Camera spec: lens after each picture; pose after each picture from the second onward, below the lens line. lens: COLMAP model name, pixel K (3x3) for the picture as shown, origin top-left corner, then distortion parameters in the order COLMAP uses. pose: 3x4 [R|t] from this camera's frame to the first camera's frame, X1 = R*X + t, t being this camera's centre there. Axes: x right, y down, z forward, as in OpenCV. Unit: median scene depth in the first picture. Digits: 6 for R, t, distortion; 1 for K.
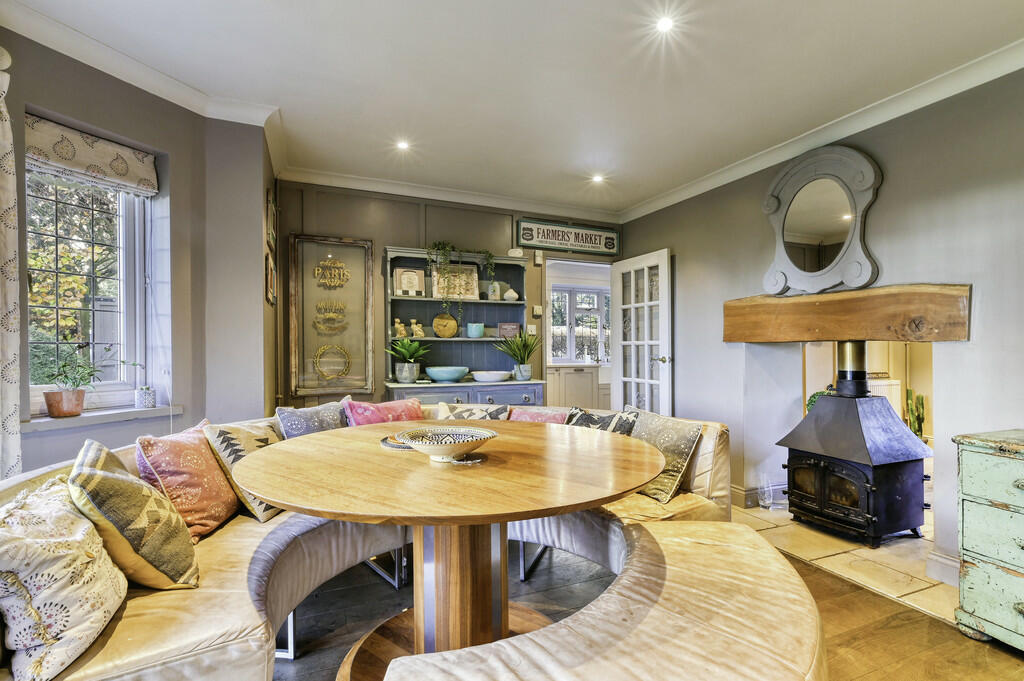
lens RADIAL K [[482.8, 0, 512.0], [0, 482.8, 340.5], [0, 0, 1]] dist [-0.001422, -0.000518]
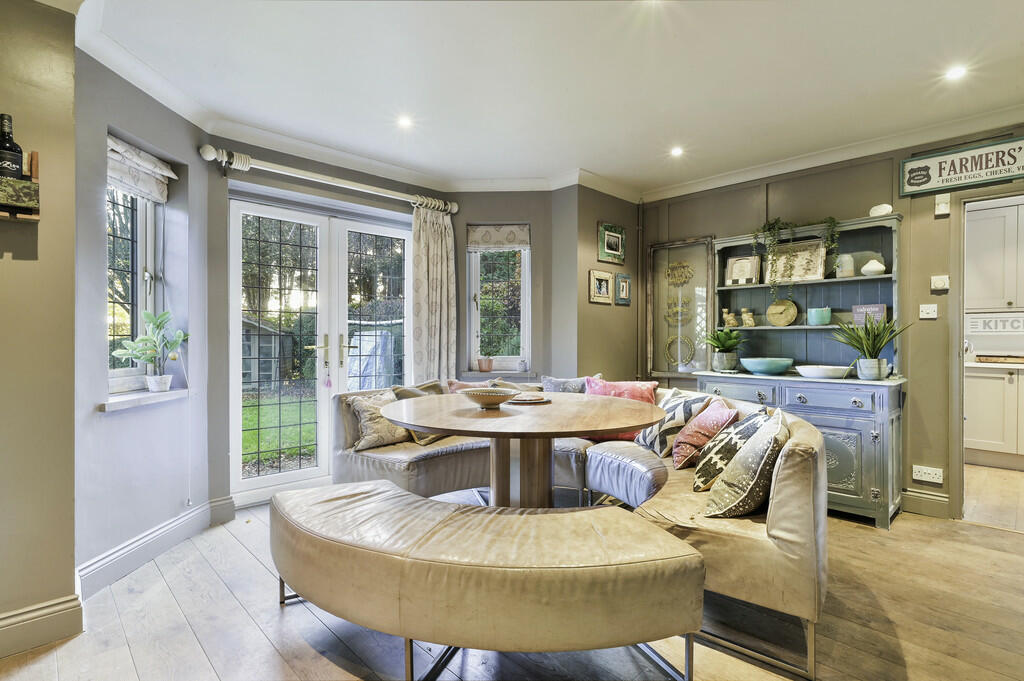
lens RADIAL K [[500.6, 0, 512.0], [0, 500.6, 340.5], [0, 0, 1]] dist [-0.015859, -0.000027]
pose [[0.348890, 0.000691, -0.937163, 0.566226], [0.013731, 0.999889, 0.005850, 0.008756], [0.937063, -0.014909, 0.348842, 0.206750]]
